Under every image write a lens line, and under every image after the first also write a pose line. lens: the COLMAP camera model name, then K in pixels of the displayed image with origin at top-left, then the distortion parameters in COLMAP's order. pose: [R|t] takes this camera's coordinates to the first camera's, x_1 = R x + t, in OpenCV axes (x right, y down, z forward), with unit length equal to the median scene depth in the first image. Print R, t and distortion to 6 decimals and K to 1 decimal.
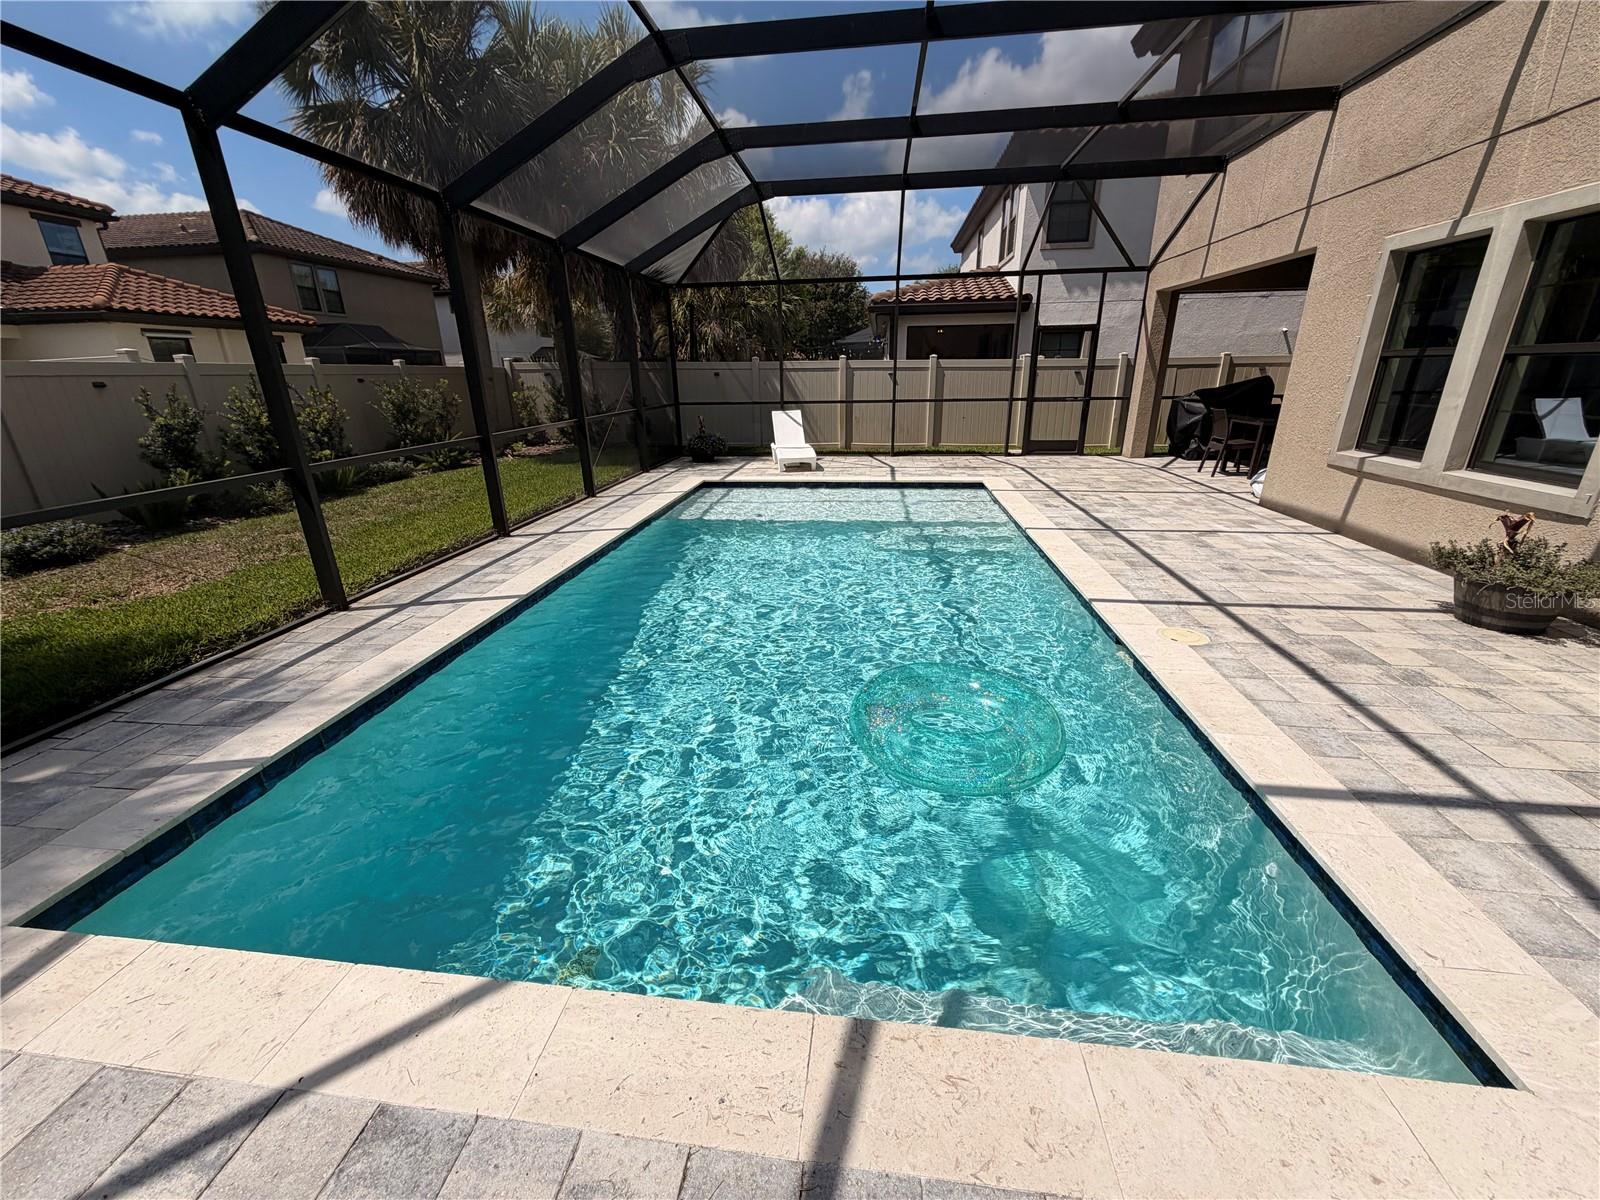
lens RADIAL K [[638.1, 0, 797.1], [0, 638.1, 590.6], [0, 0, 1]] dist [-0.000481, 0.000122]
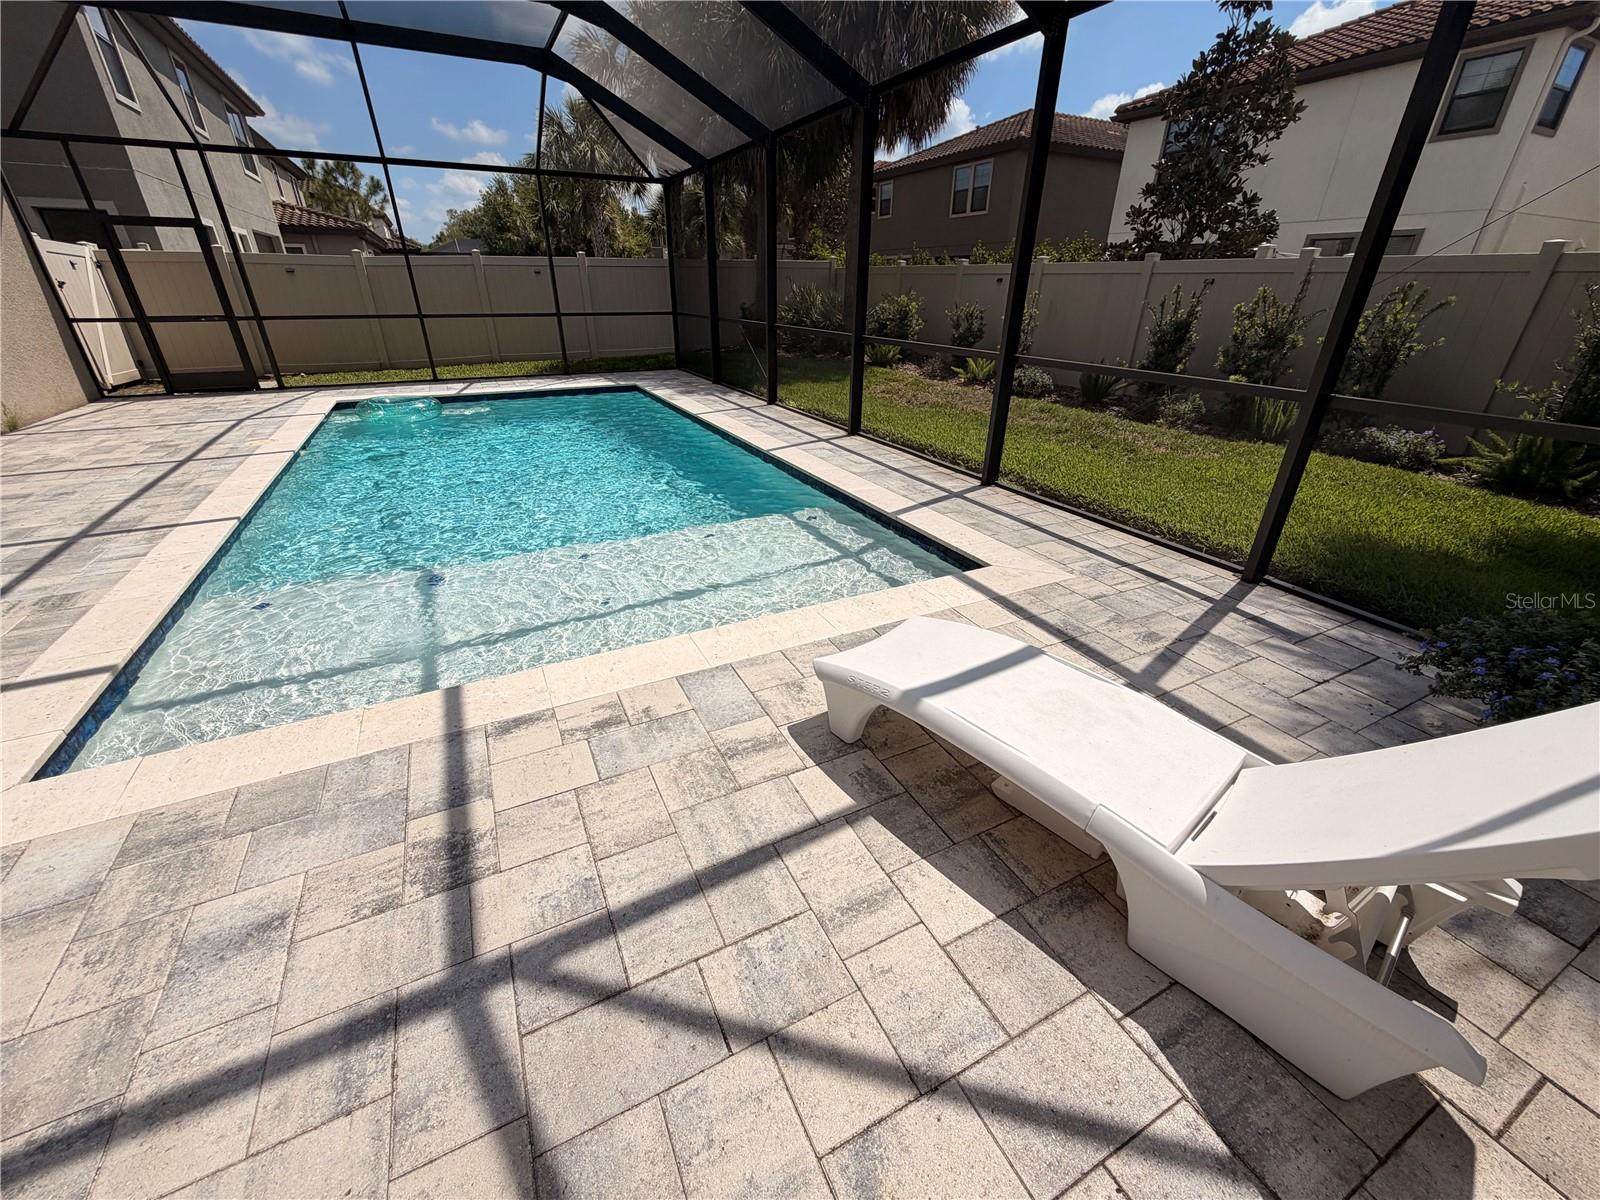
lens RADIAL K [[632.0, 0, 795.7], [0, 632.0, 599.9], [0, 0, 1]] dist [-0.000102, -0.000043]
pose [[-0.824911, 0.263840, -0.499910, 0.301228], [-0.177141, 0.719176, 0.671868, -0.739843], [0.536789, 0.642786, -0.546519, 2.169760]]
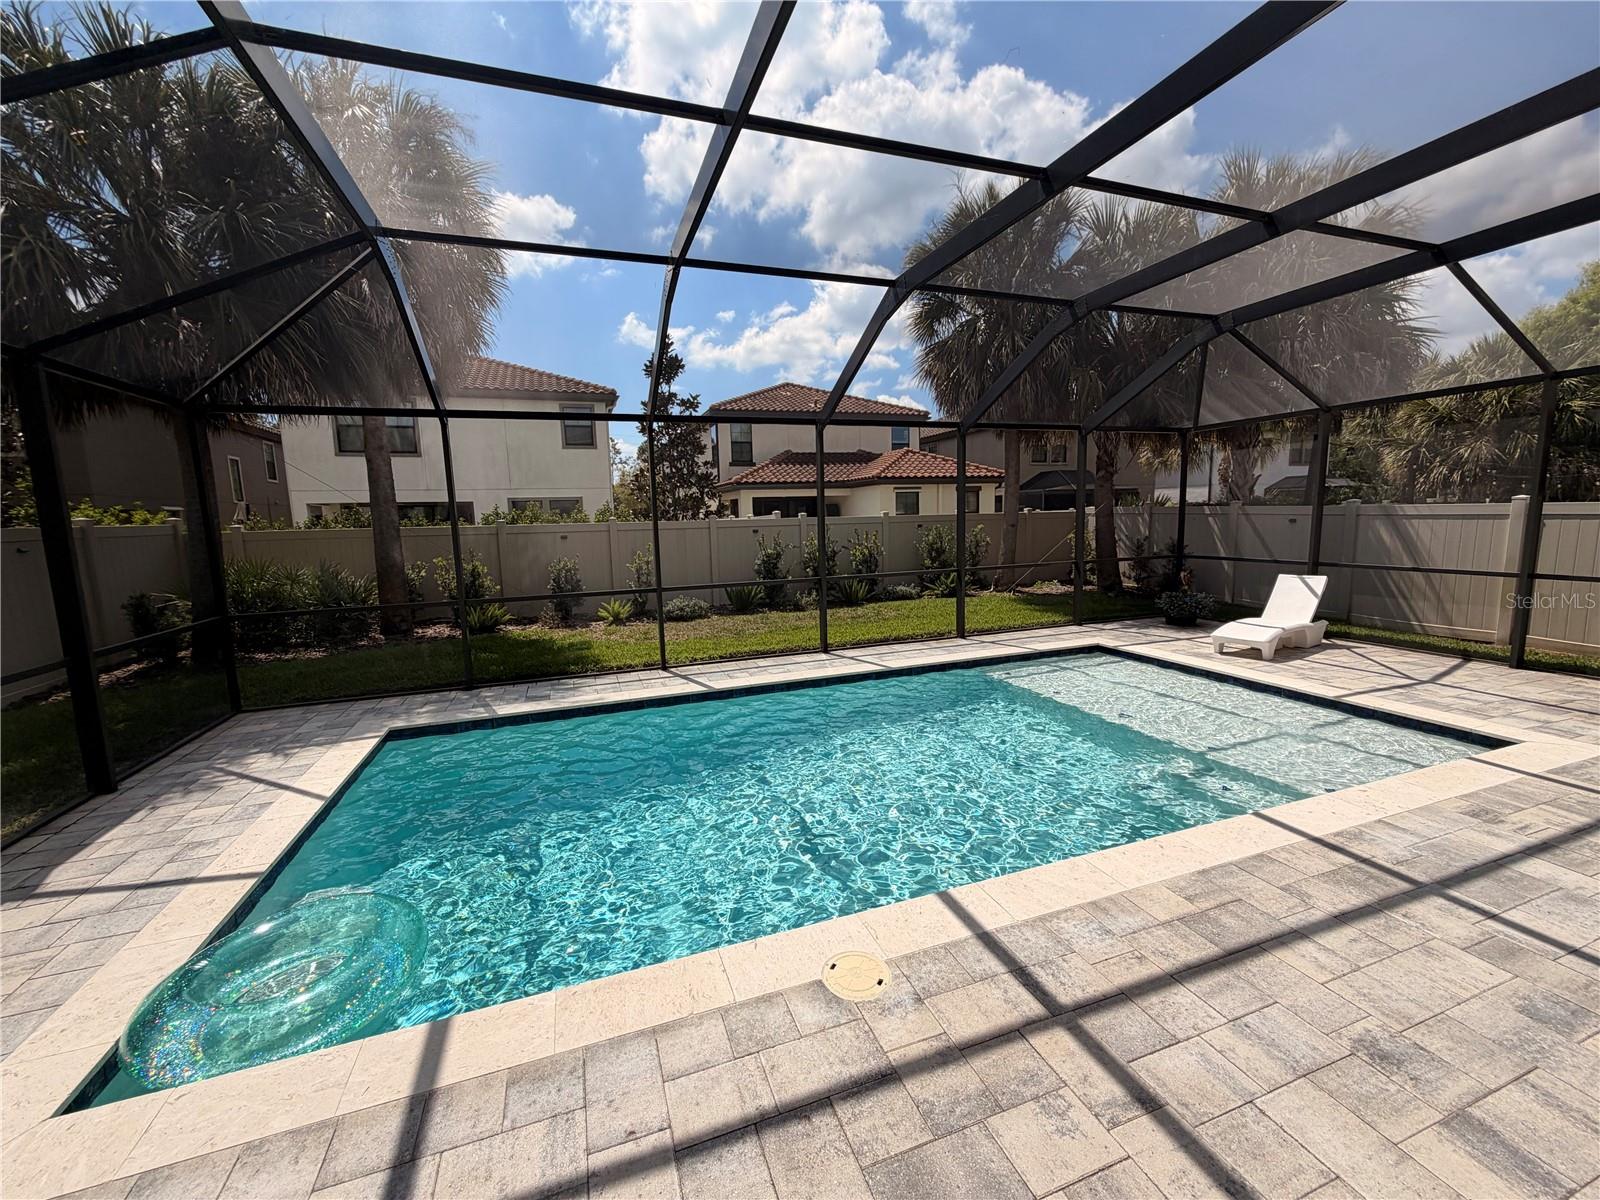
lens RADIAL K [[632.0, 0, 795.7], [0, 632.0, 599.9], [0, 0, 1]] dist [-0.000102, -0.000043]
pose [[0.453896, 0.123118, -0.882508, 0.832744], [-0.273986, 0.961710, -0.006750, -0.211317], [0.847886, 0.244859, 0.470249, 0.407864]]
